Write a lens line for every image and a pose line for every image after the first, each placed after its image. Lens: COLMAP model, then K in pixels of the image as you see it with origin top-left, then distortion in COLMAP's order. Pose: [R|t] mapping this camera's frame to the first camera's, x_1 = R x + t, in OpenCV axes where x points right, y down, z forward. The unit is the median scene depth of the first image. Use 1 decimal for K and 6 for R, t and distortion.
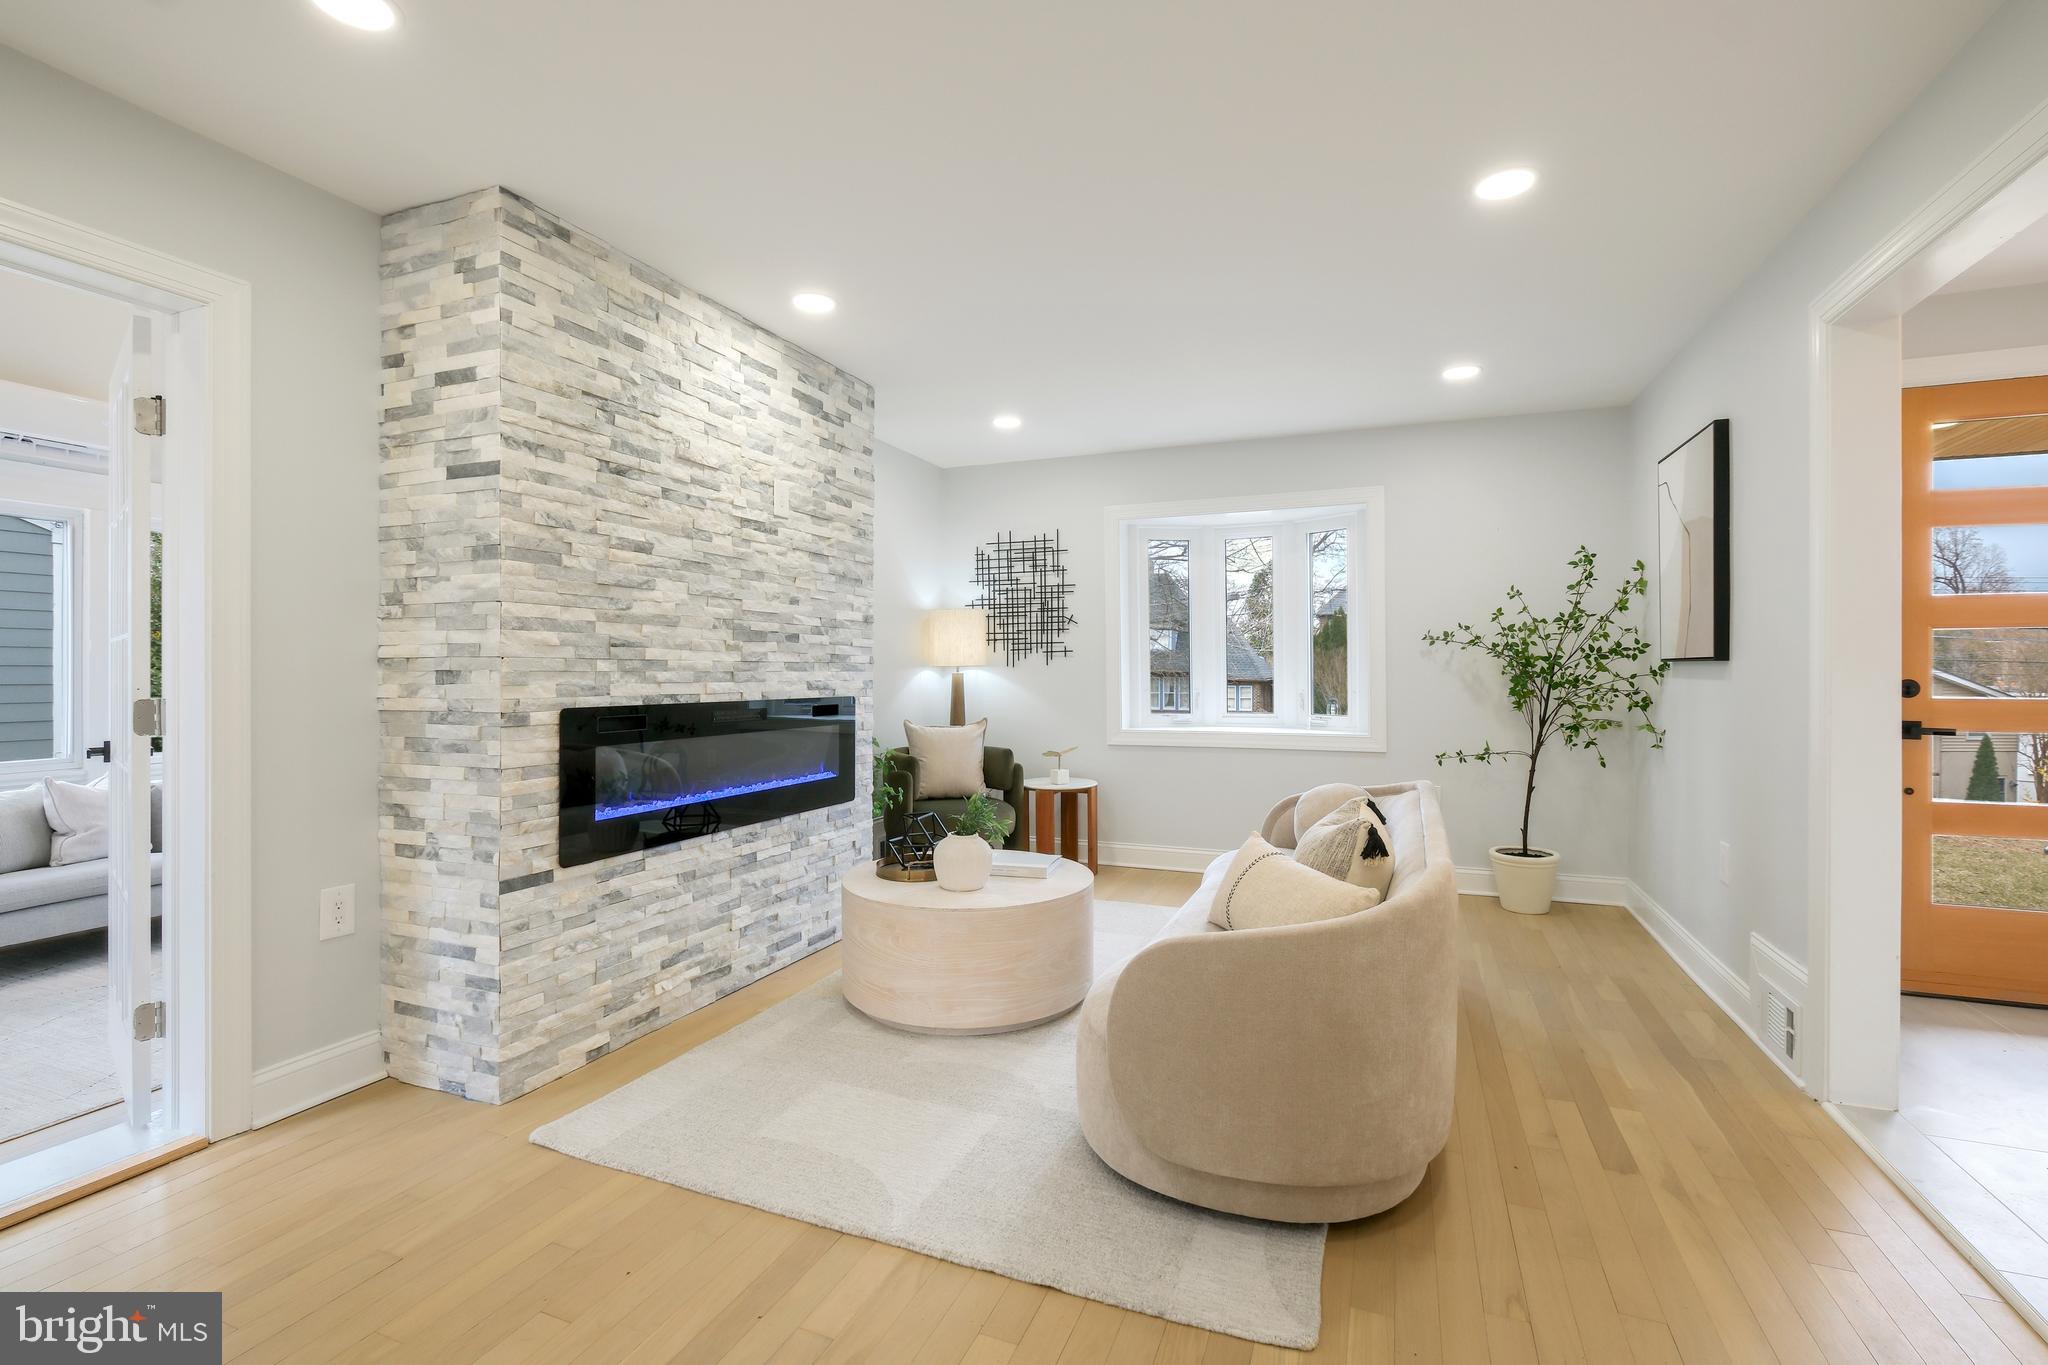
lens RADIAL K [[926.2, 0, 1017.0], [0, 926.2, 670.8], [0, 0, 1]] dist [-0.001802, -0.000367]
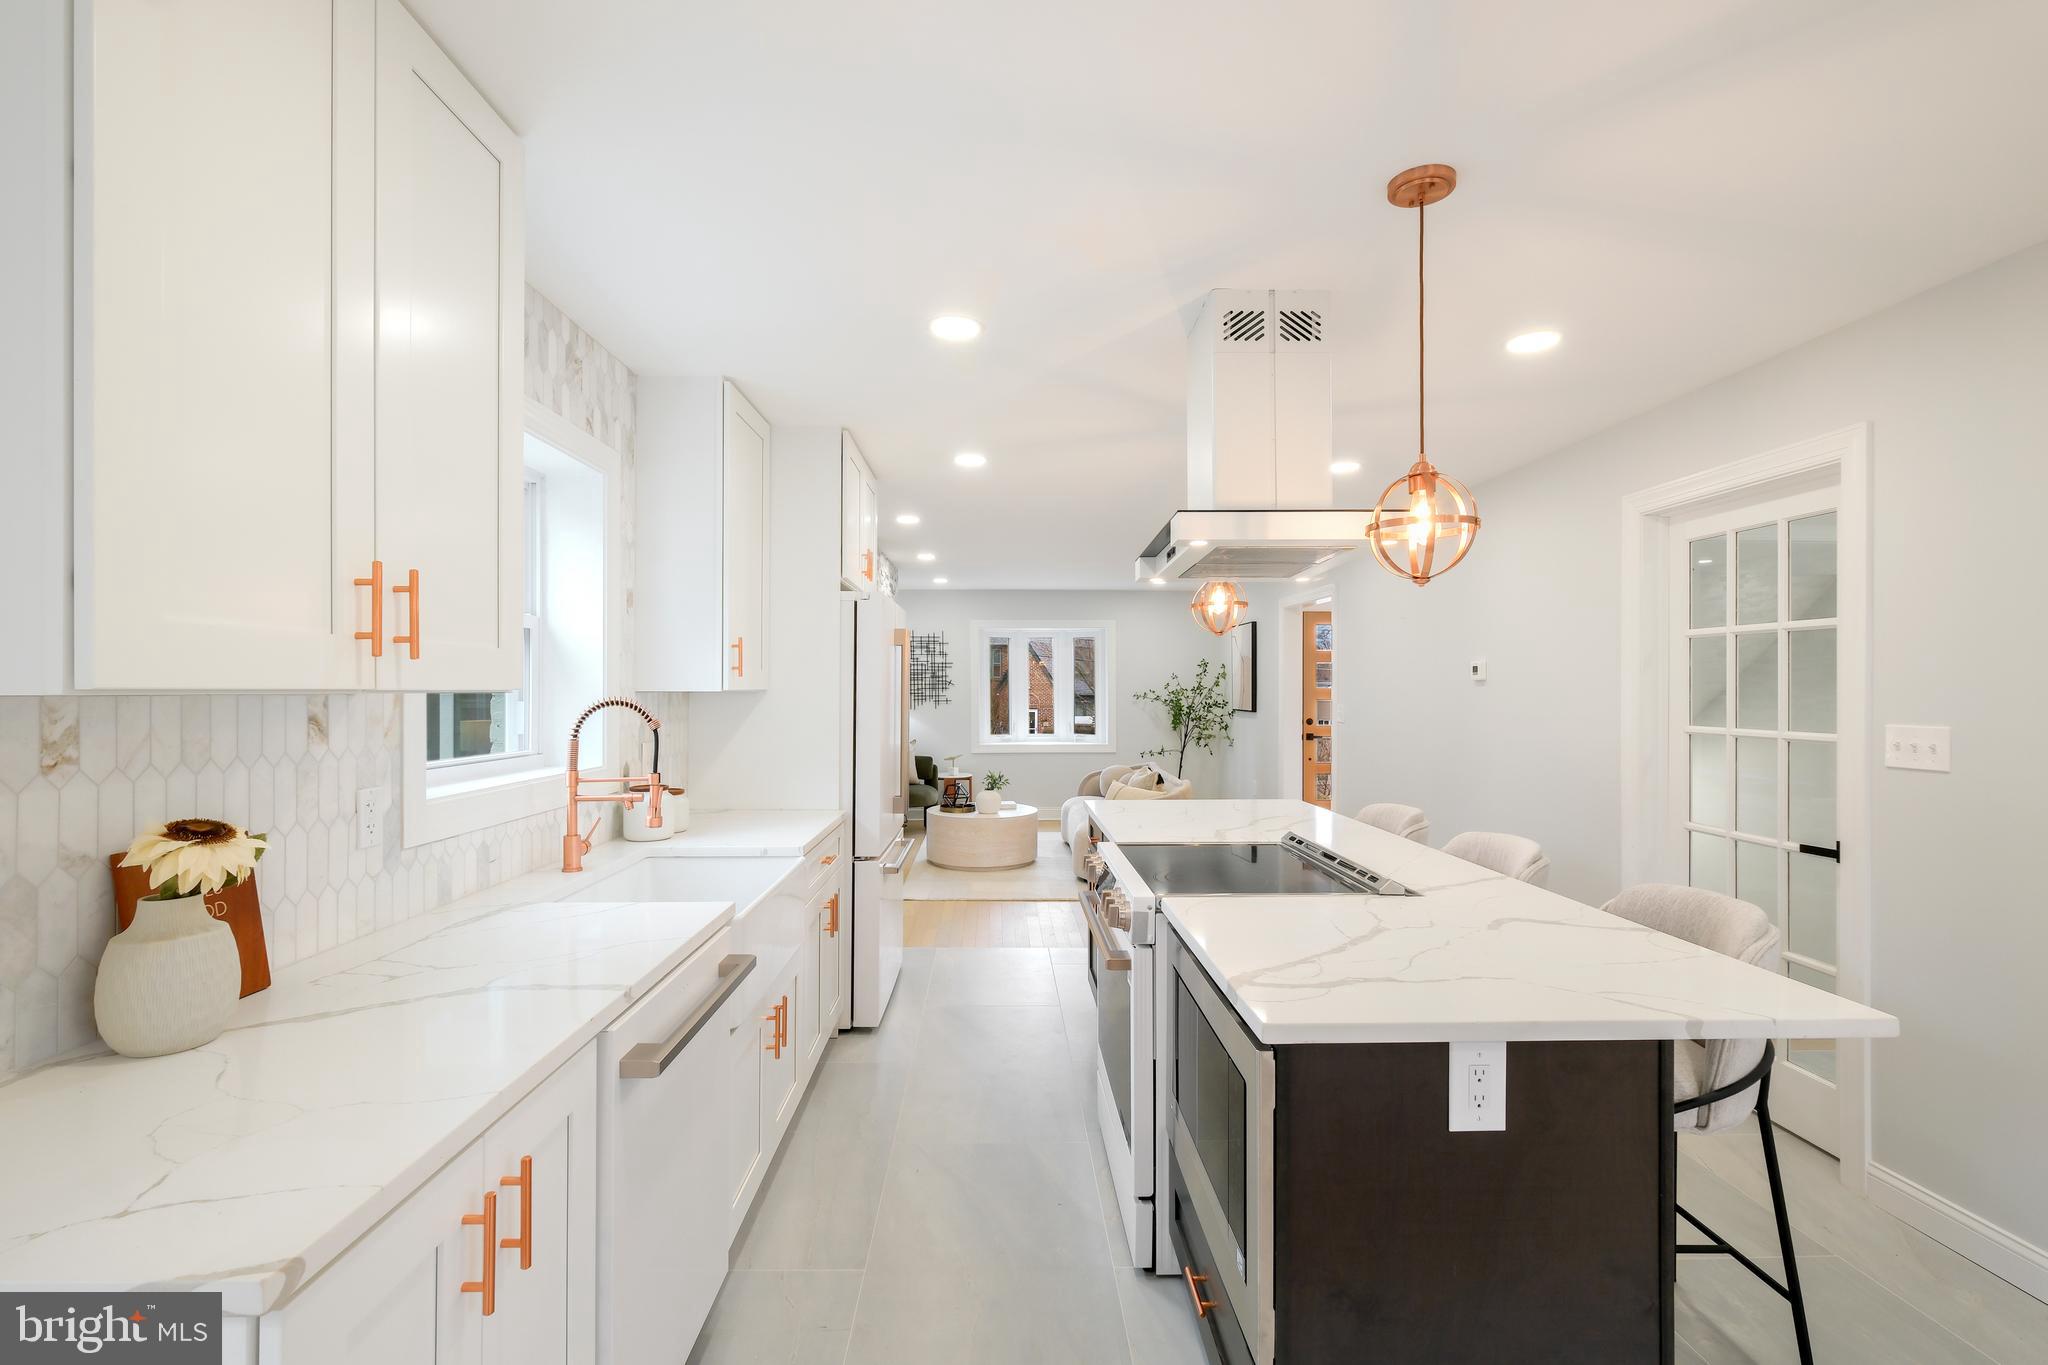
lens RADIAL K [[926.2, 0, 1027.1], [0, 926.2, 687.7], [0, 0, 1]] dist [-0.001802, -0.000367]
pose [[0.913317, 0.001016, 0.407249, -0.648222], [-0.001029, 0.999999, -0.000186, -0.056635], [-0.407249, -0.000249, 0.913317, -0.822622]]
